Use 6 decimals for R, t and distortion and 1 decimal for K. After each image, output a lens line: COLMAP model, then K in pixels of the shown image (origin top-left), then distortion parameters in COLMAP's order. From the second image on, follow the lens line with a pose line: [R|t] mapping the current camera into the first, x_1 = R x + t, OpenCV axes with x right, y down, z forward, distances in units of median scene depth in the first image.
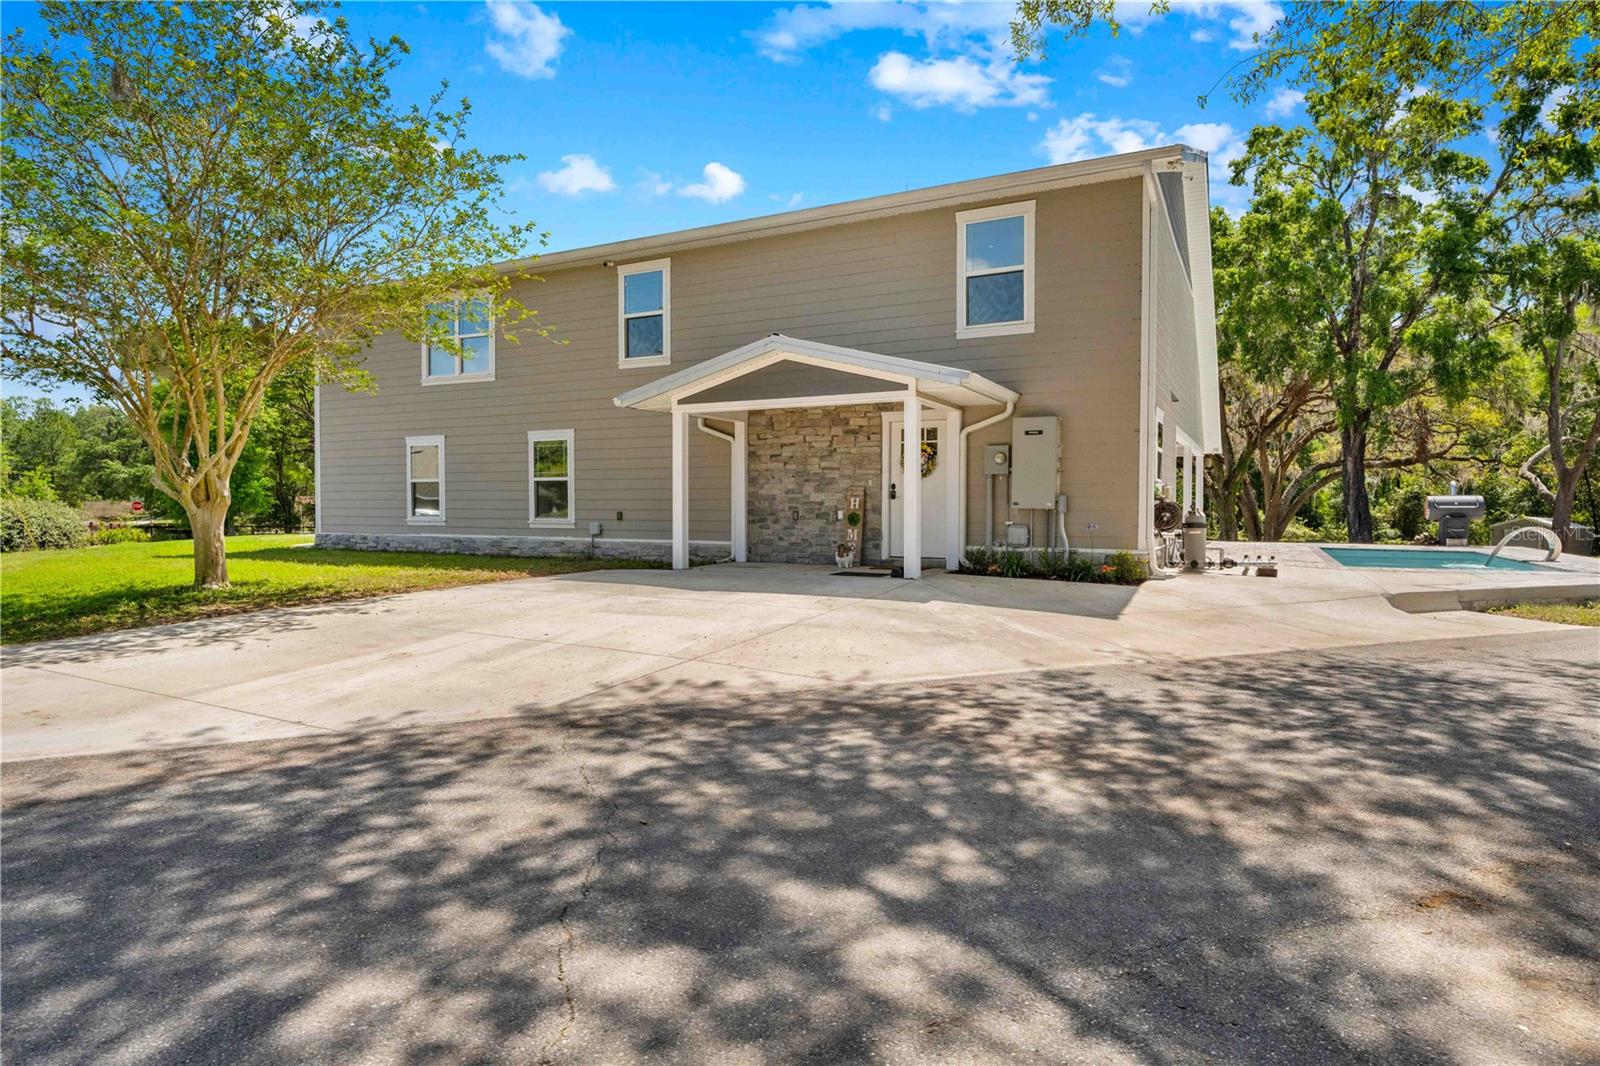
lens RADIAL K [[879.7, 0, 800.0], [0, 879.7, 533.0], [0, 0, 1]] dist [0.000541, 0.001144]
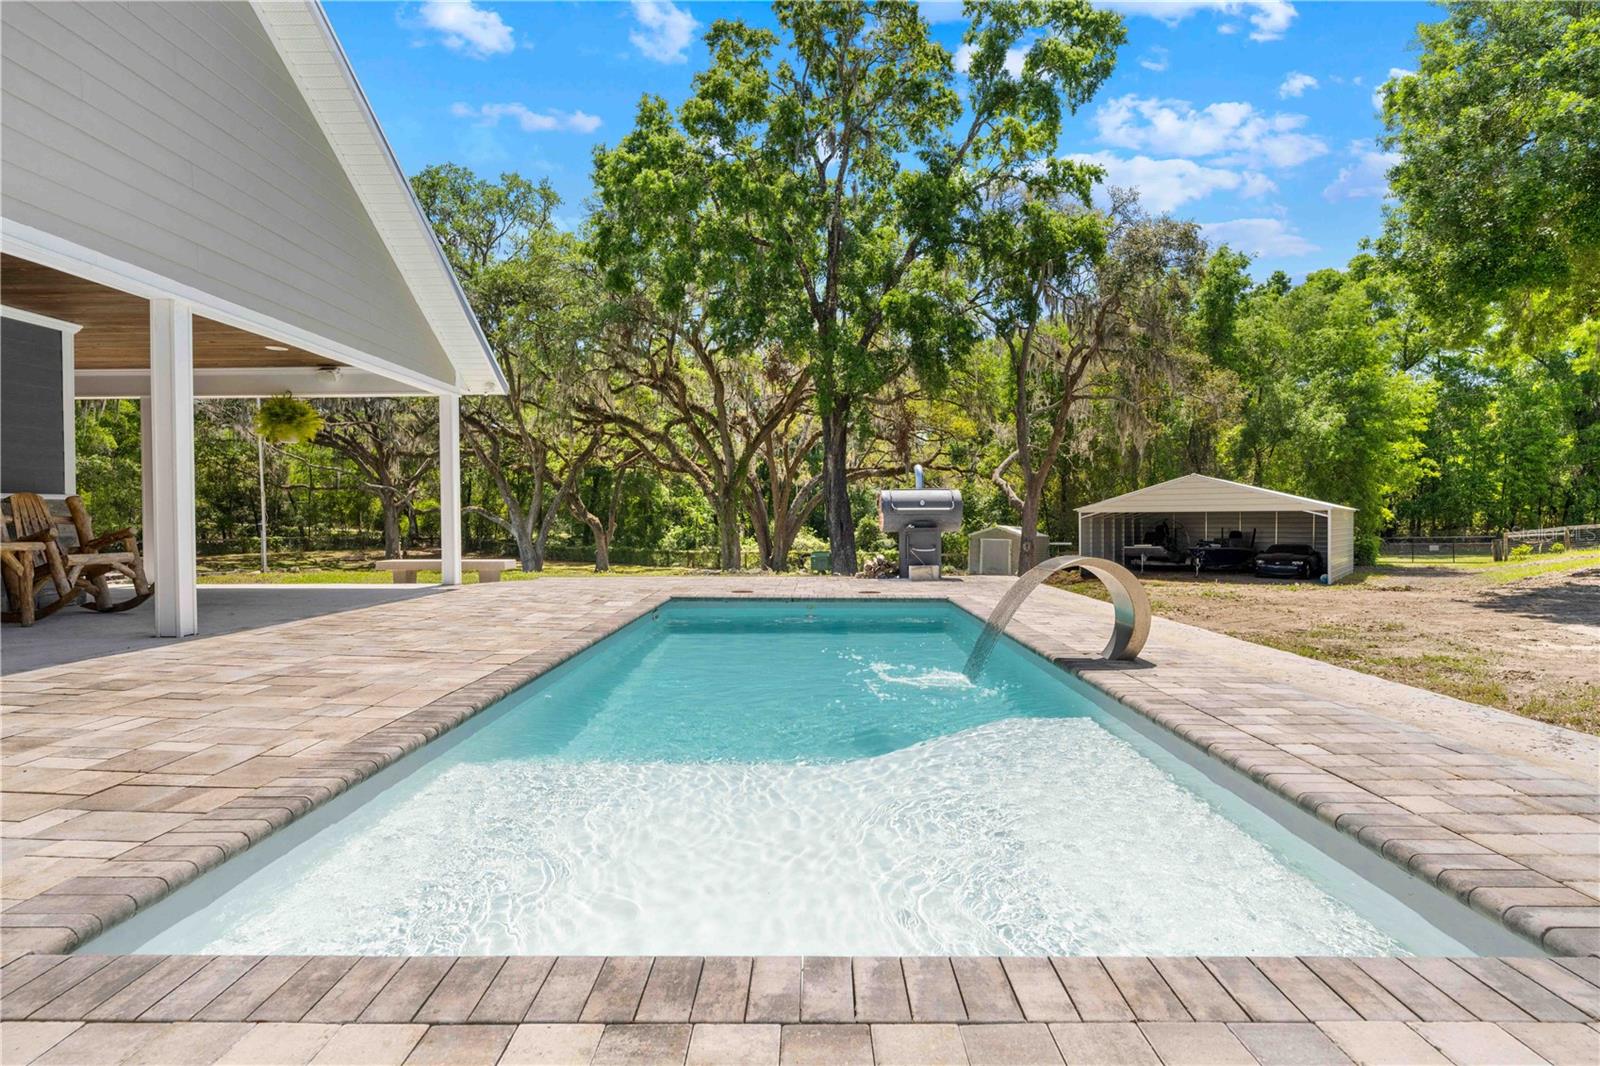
lens RADIAL K [[879.7, 0, 800.0], [0, 879.7, 533.0], [0, 0, 1]] dist [0.000541, 0.001144]
pose [[0.888702, -0.009581, 0.458386, 0.235836], [0.015848, 0.999826, -0.009828, -0.005491], [-0.458212, 0.015999, 0.888699, 0.302656]]
